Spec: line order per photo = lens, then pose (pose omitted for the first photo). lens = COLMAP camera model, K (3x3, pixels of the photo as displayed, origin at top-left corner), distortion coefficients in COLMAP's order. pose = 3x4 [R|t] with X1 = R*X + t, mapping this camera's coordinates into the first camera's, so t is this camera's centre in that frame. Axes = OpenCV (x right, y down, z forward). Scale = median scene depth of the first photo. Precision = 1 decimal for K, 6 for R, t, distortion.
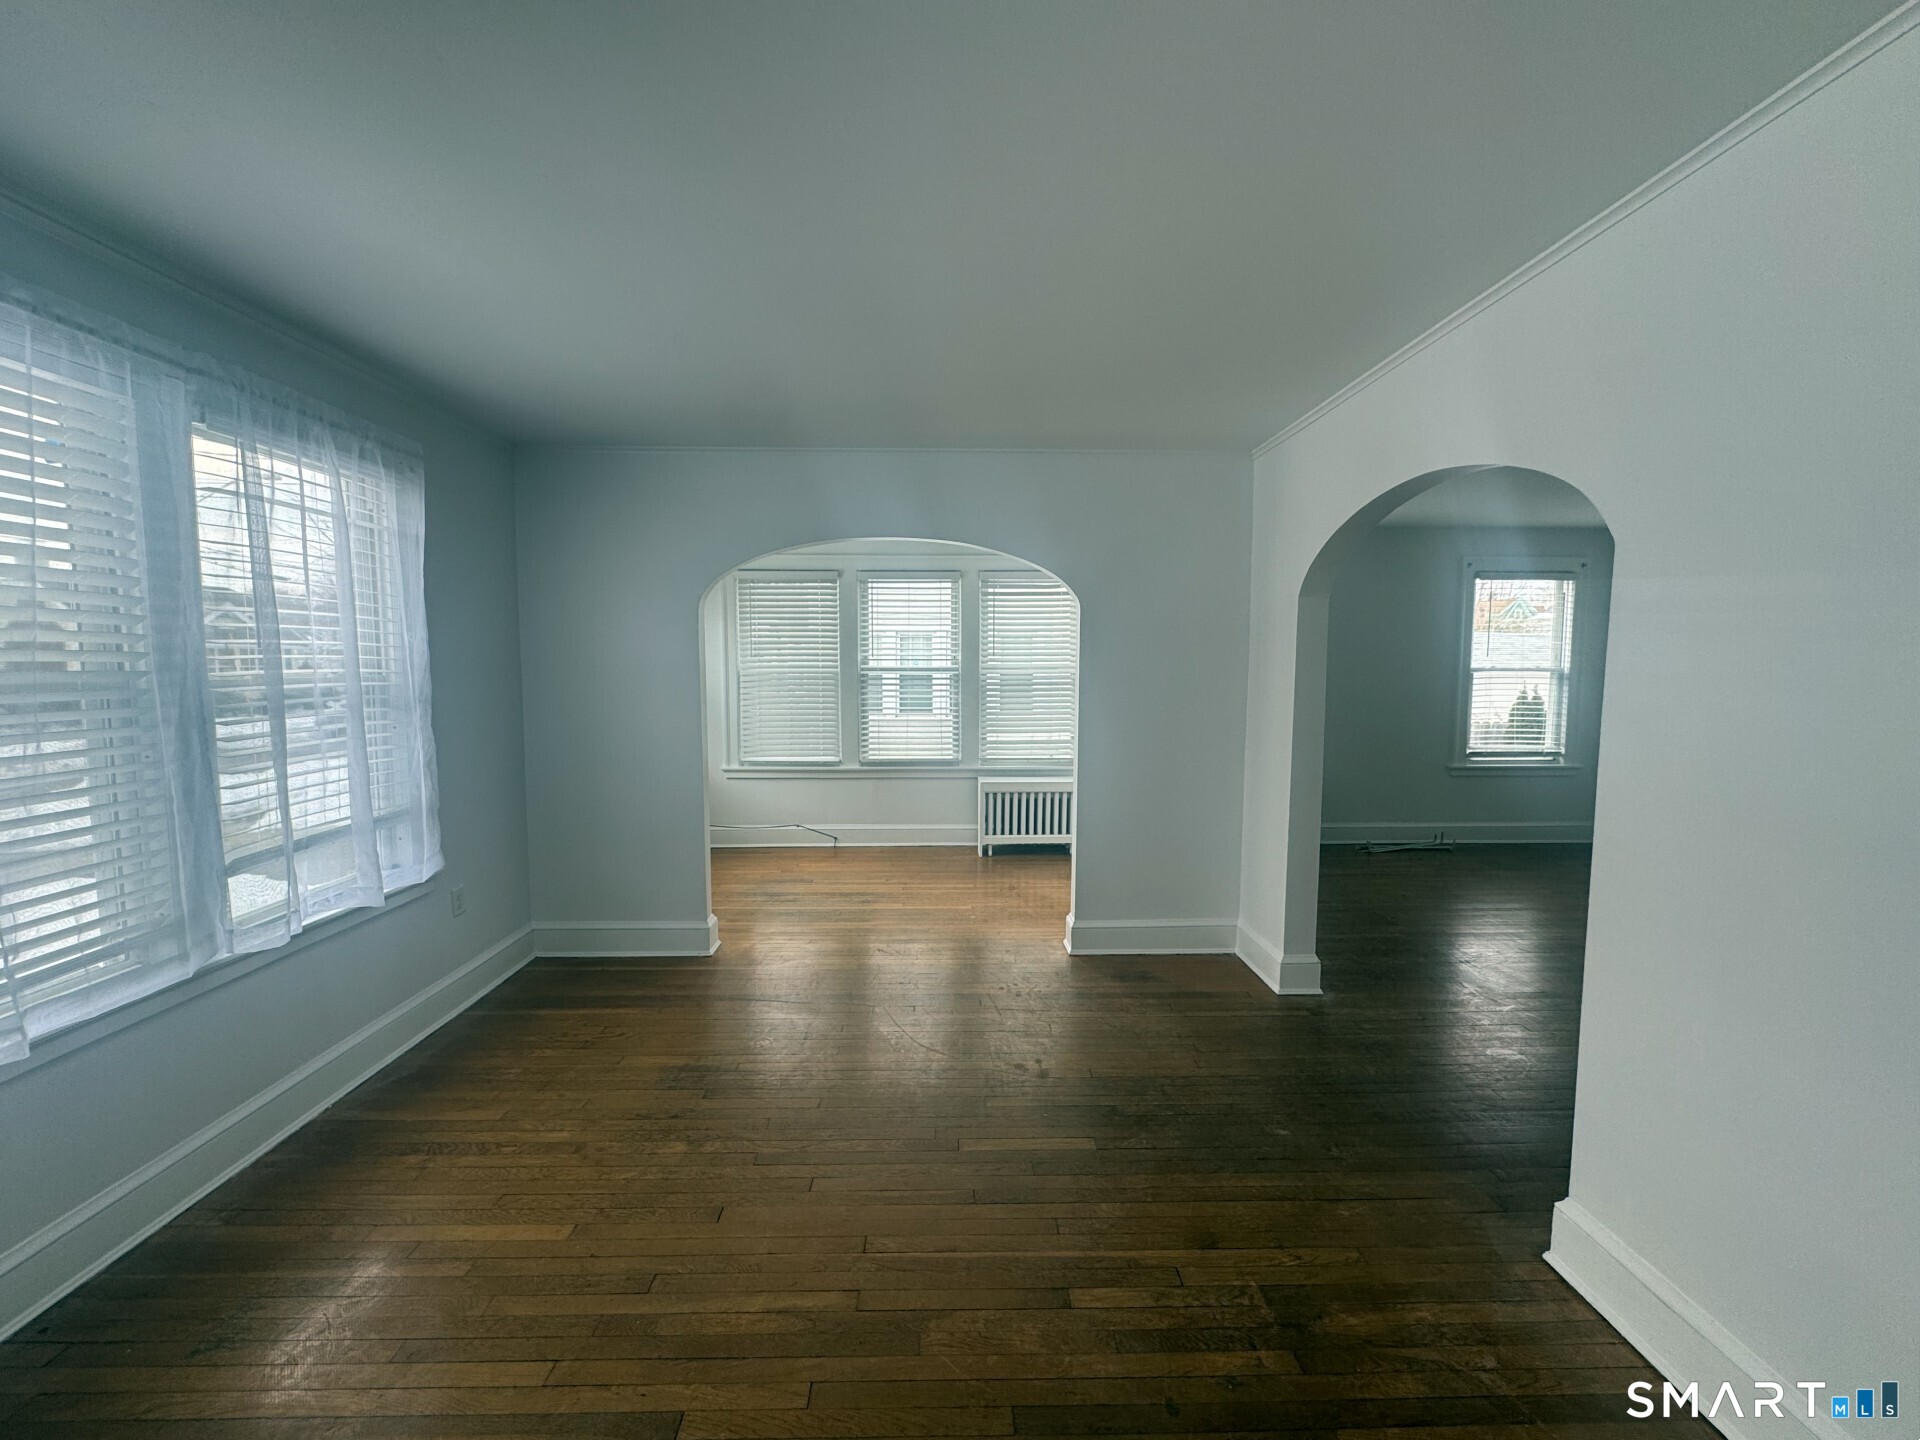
lens RADIAL K [[764.0, 0, 960.0], [0, 764.0, 720.0], [0, 0, 1]] dist [-0.001744, -0.000776]
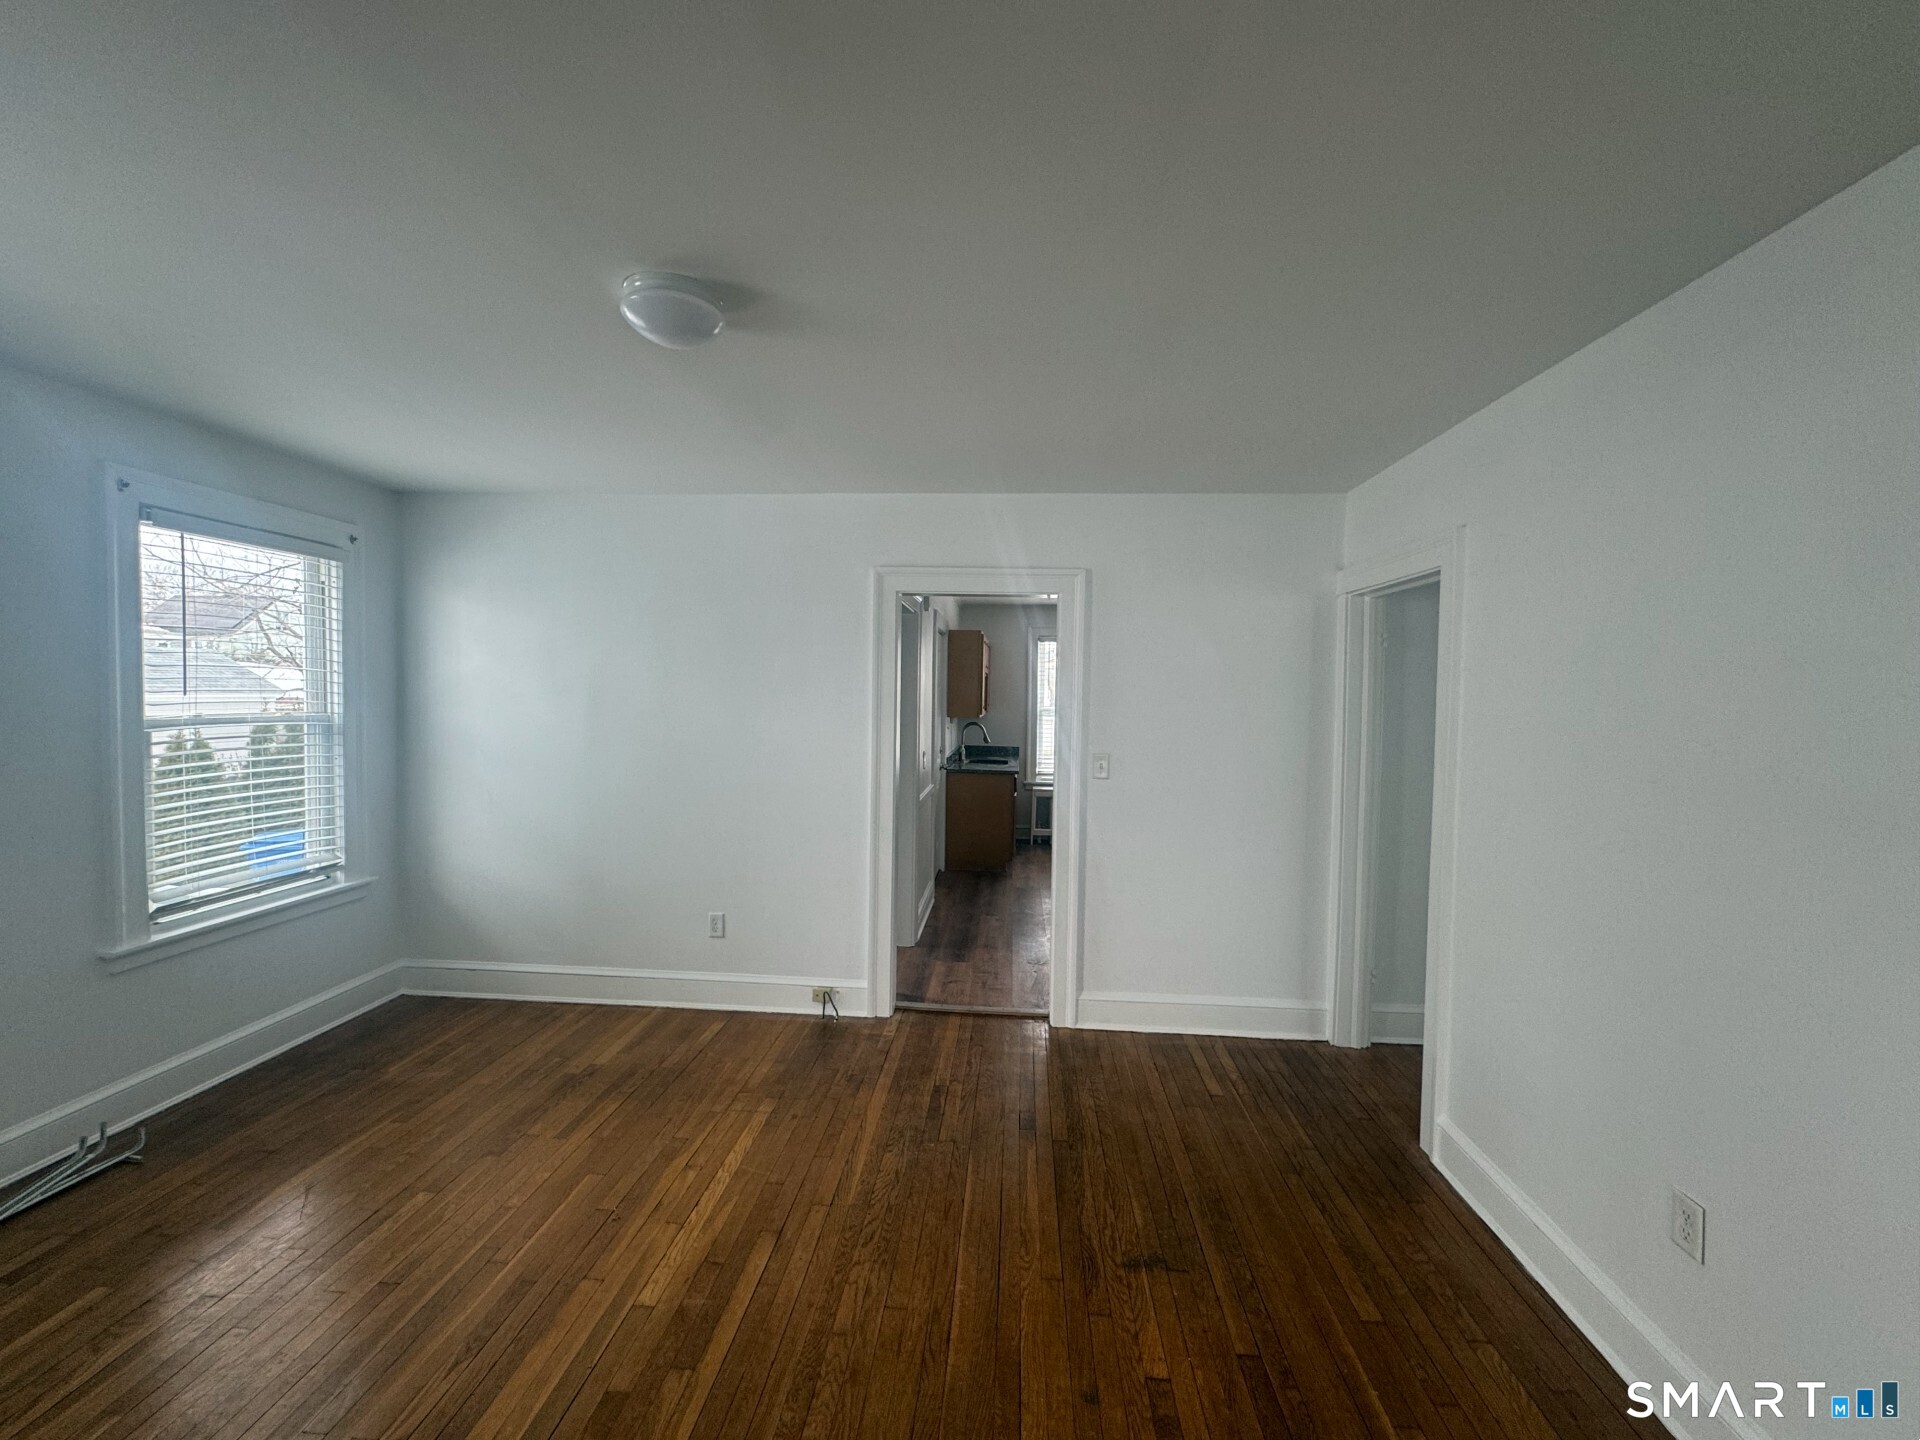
lens RADIAL K [[764.0, 0, 960.0], [0, 764.0, 720.0], [0, 0, 1]] dist [-0.001744, -0.000776]
pose [[0.091690, -0.033673, 0.995218, 0.272034], [0.061131, 0.997733, 0.028126, -0.051923], [-0.993909, 0.058260, 0.093541, 0.486144]]
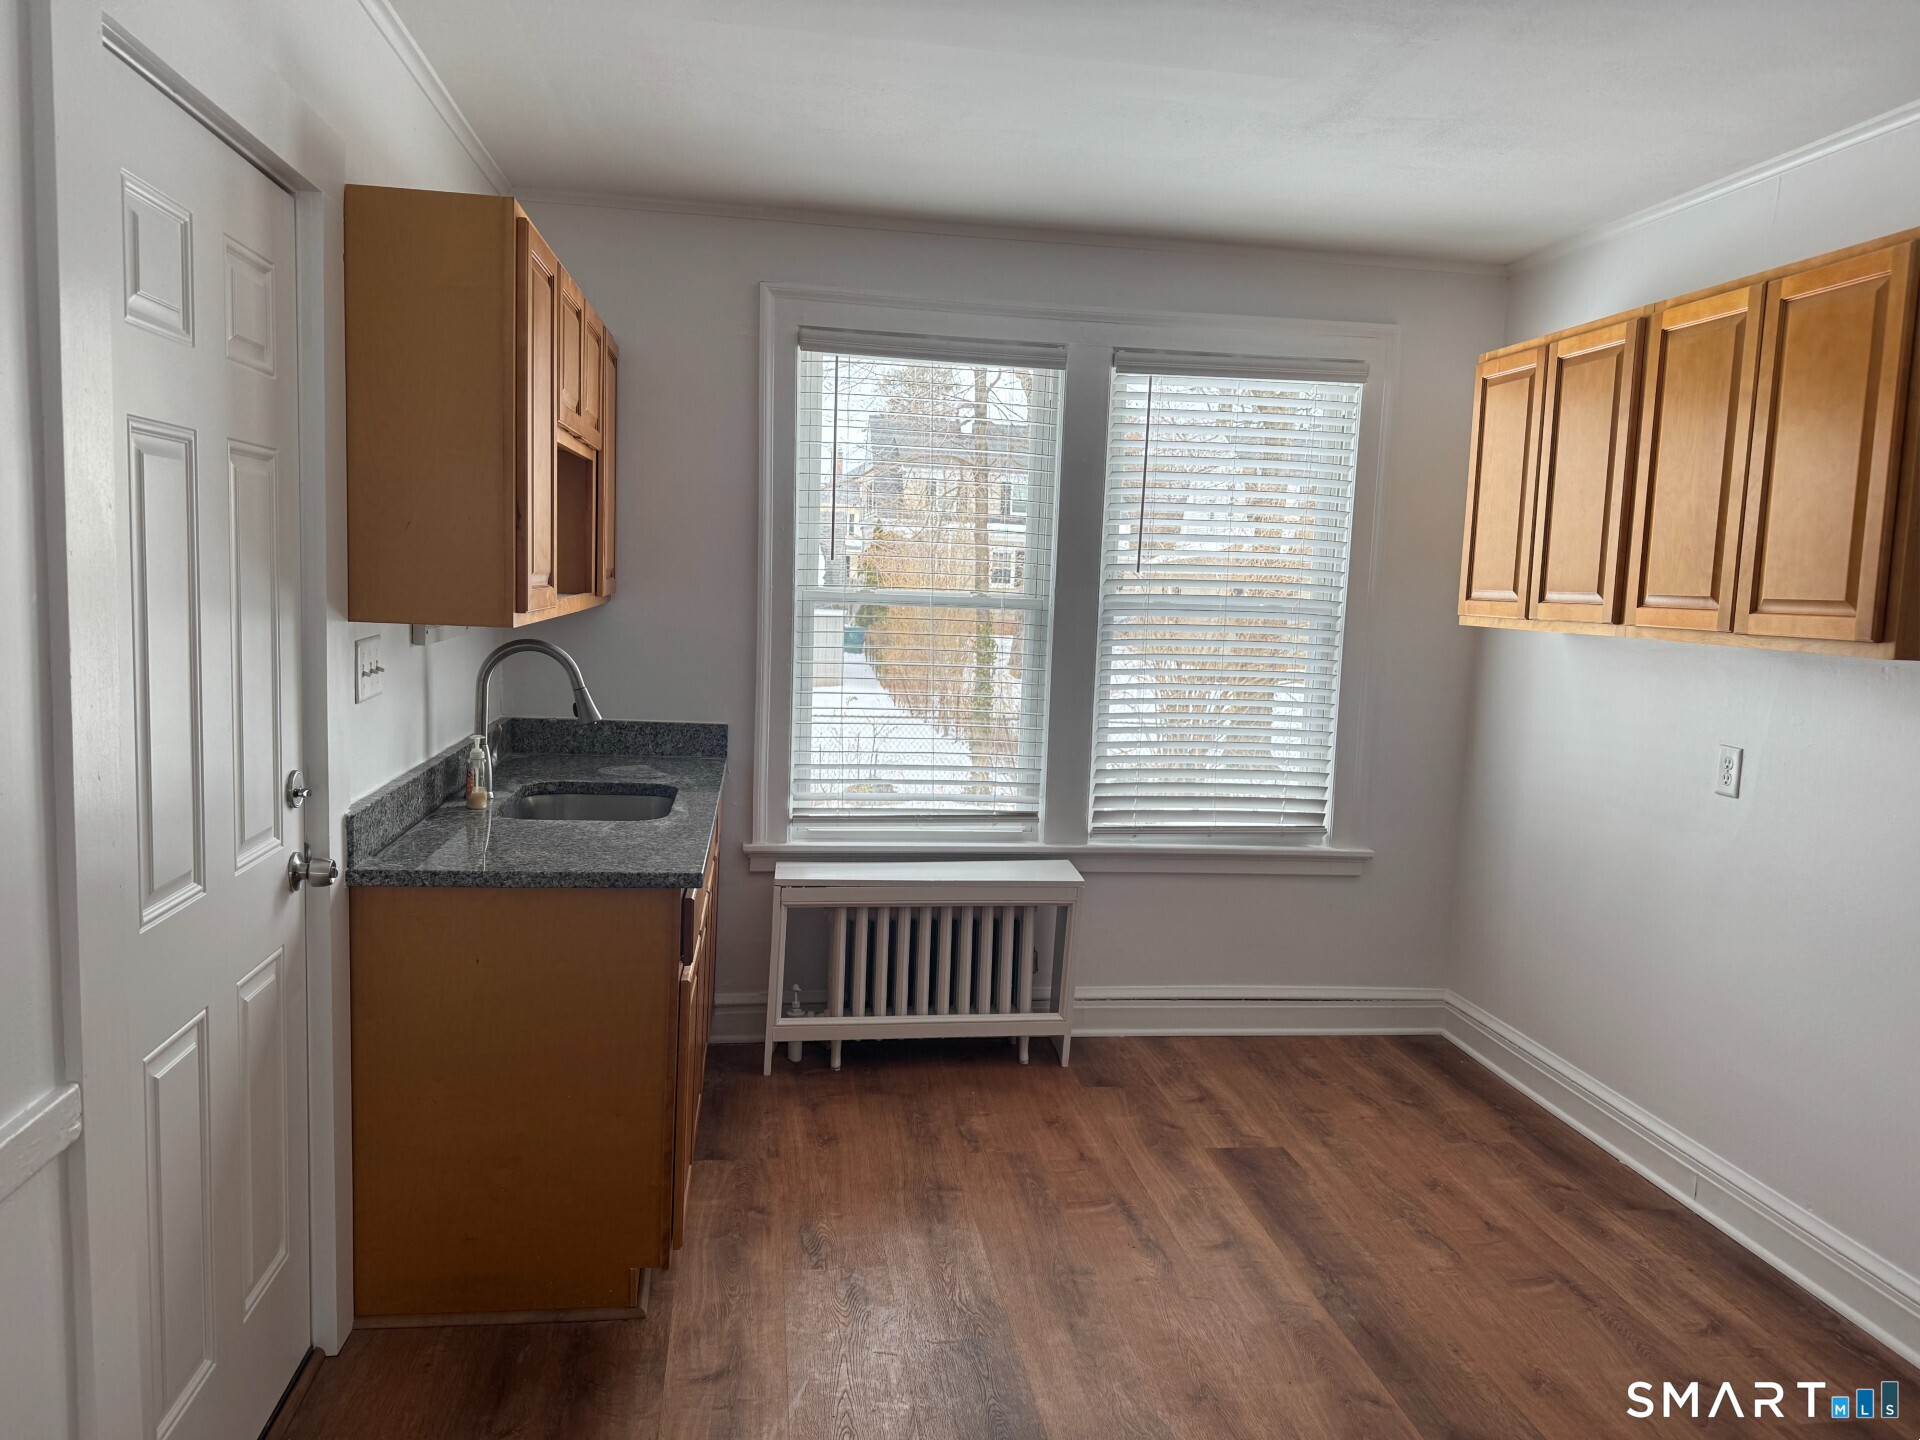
lens RADIAL K [[1384.5, 0, 960.0], [0, 1384.5, 720.0], [0, 0, 1]] dist [-0.003304, -0.002656]
pose [[-0.122808, -0.112379, 0.986047, 0.923978], [0.040267, 0.992186, 0.118094, -0.037517], [-0.991613, 0.054208, -0.117323, 0.477695]]
